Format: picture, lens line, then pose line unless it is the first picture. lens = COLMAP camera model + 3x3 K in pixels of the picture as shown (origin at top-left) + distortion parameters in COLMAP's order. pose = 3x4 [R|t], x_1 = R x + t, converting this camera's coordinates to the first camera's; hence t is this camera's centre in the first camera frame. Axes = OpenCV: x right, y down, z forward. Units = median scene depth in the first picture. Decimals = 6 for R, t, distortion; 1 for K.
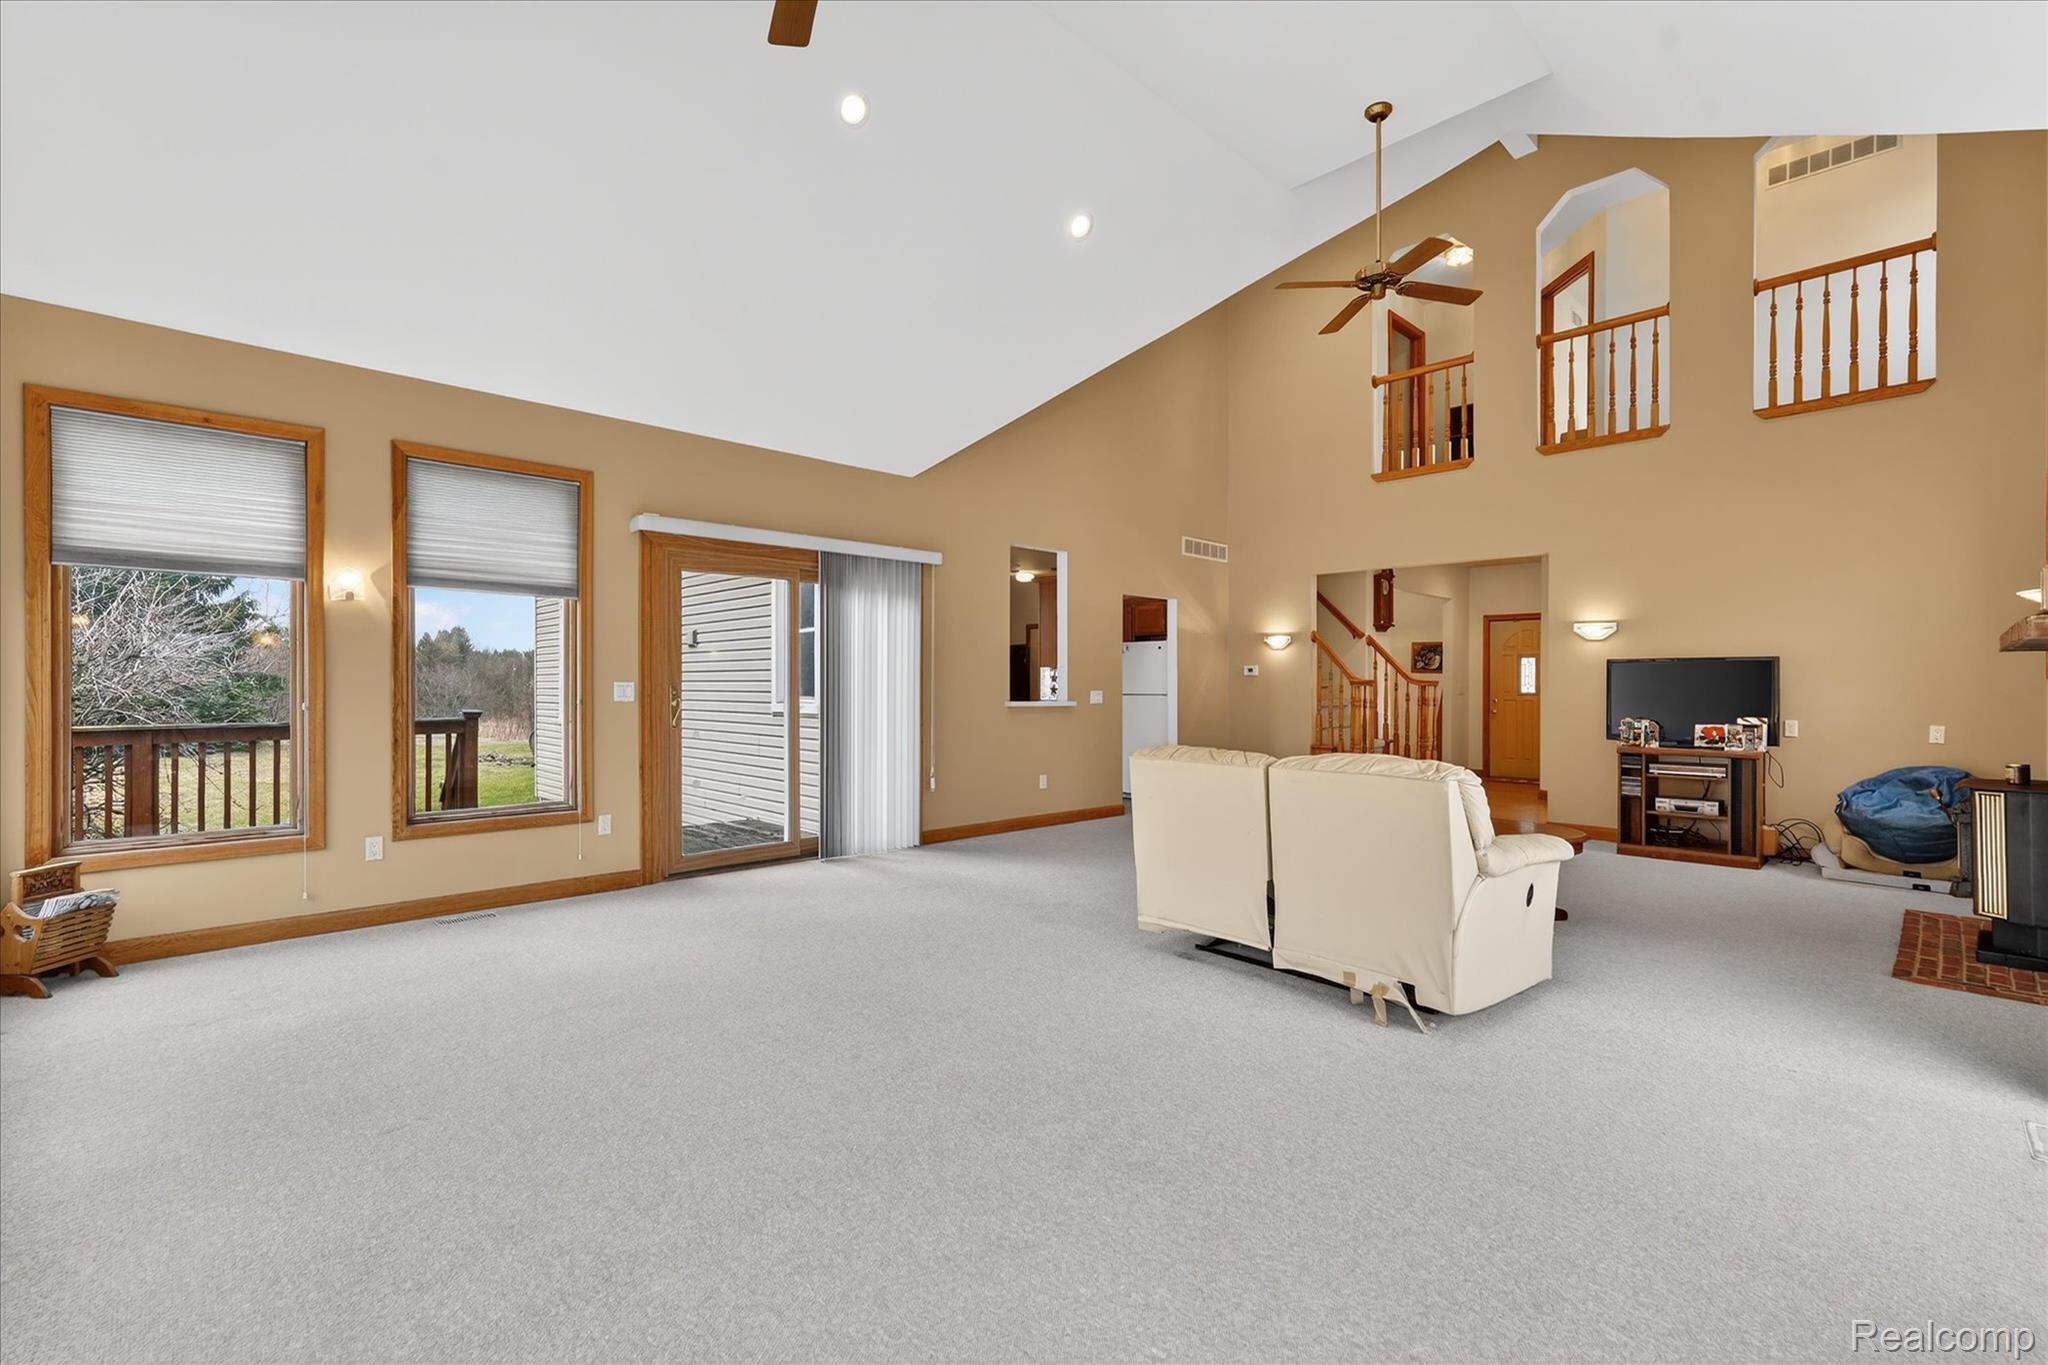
lens RADIAL K [[880.4, 0, 1028.3], [0, 880.4, 679.0], [0, 0, 1]] dist [0.034012, 0.000112]
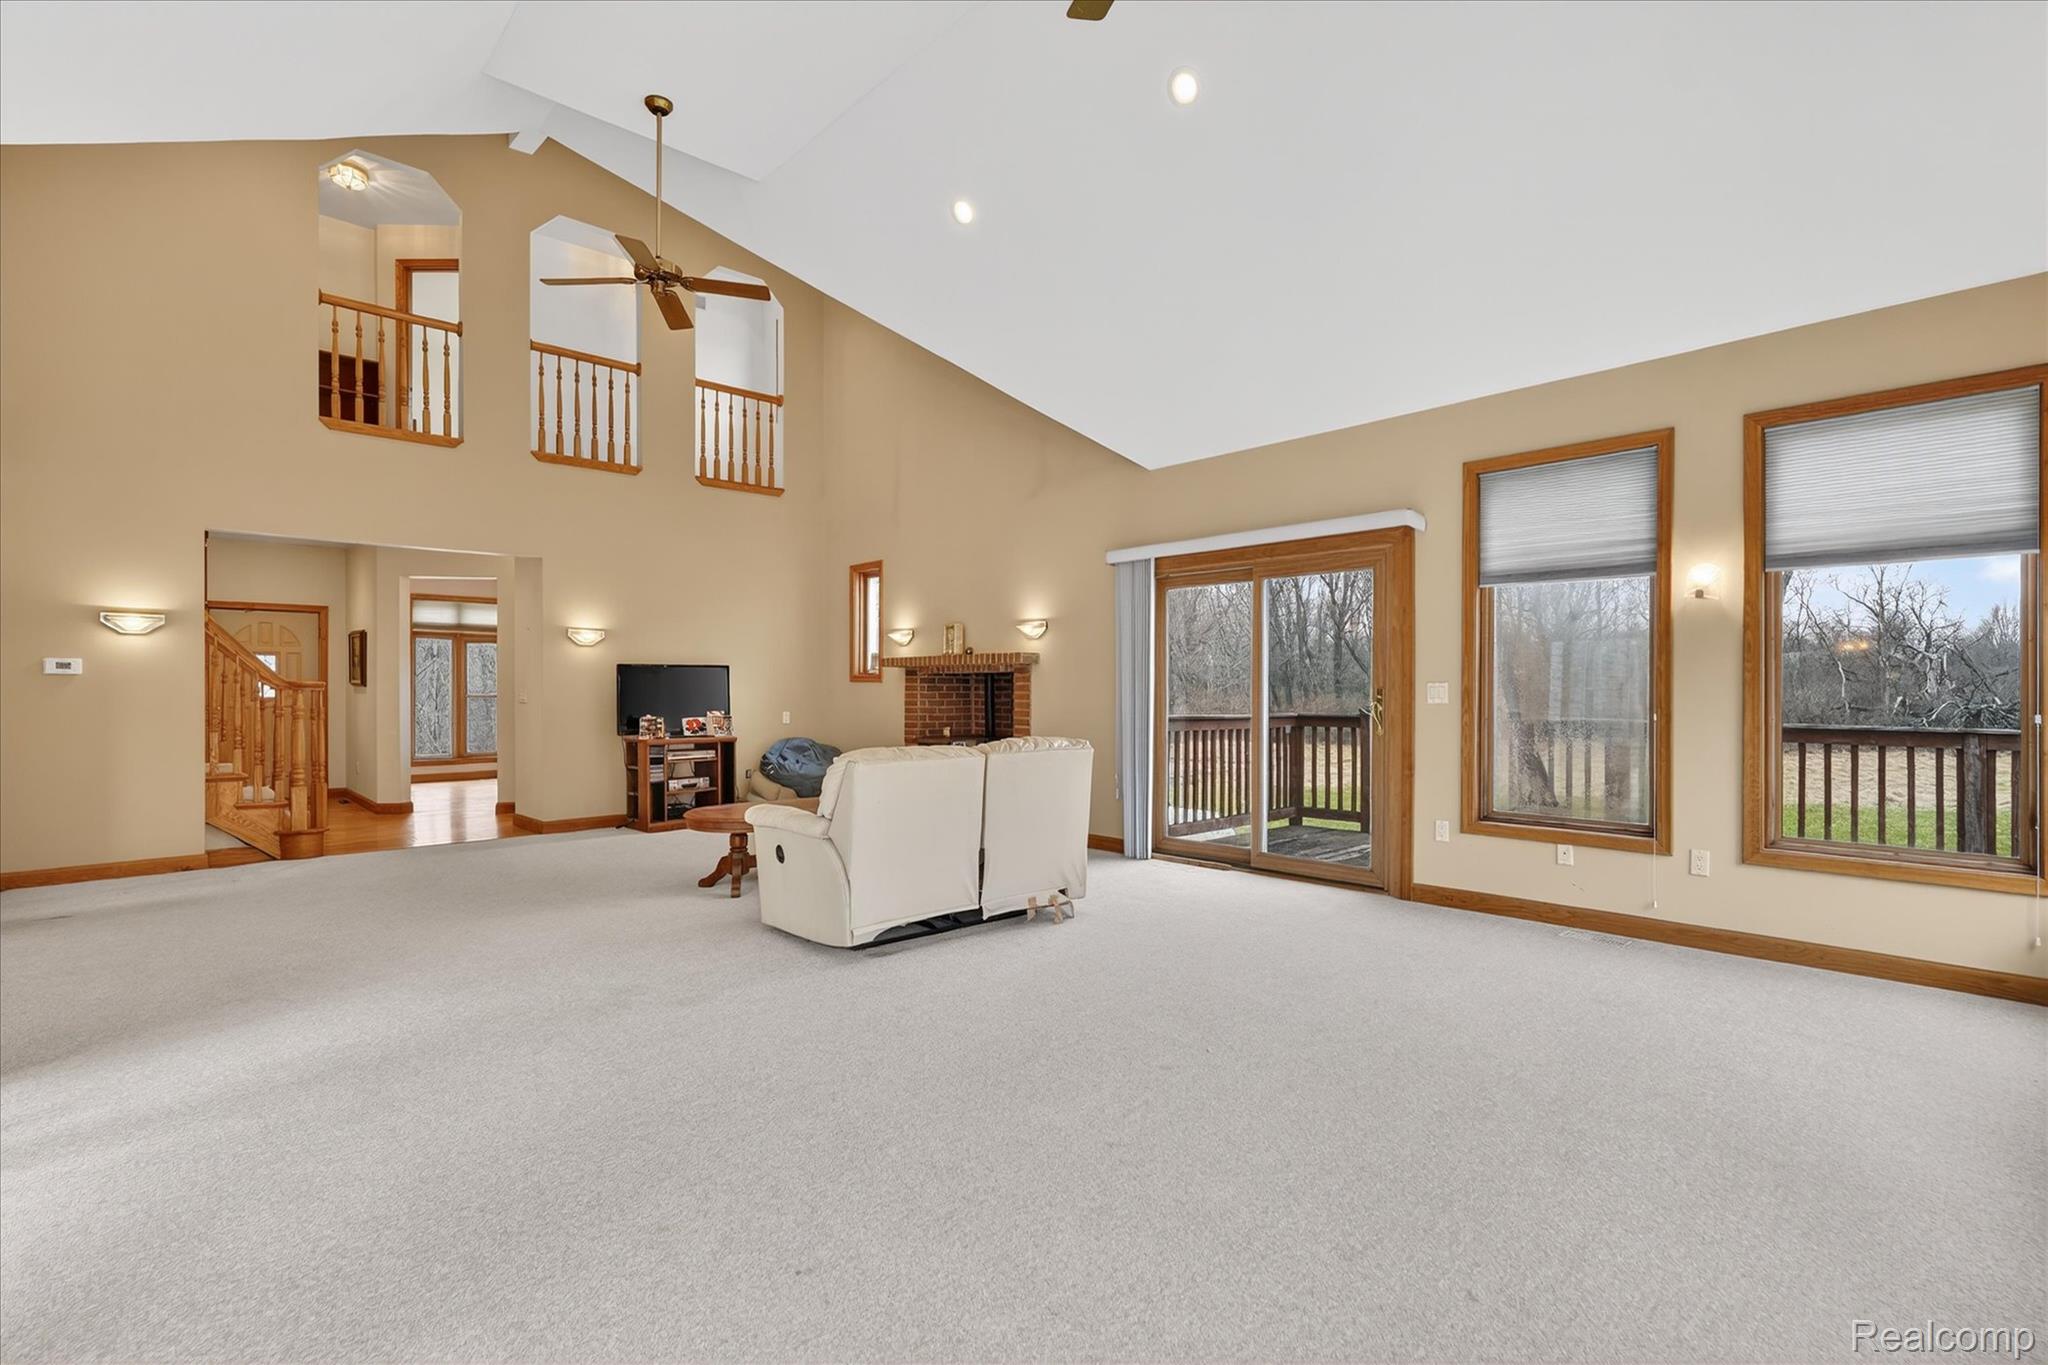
lens RADIAL K [[936.5, 0, 1024.0], [0, 936.5, 682.5], [0, 0, 1]] dist [-0.034098, 0.000028]
pose [[0.024336, 0.004200, 0.999695, -0.536688], [0.001052, 0.999991, -0.004227, 0.007463], [-0.999703, 0.001155, 0.024331, 0.504774]]
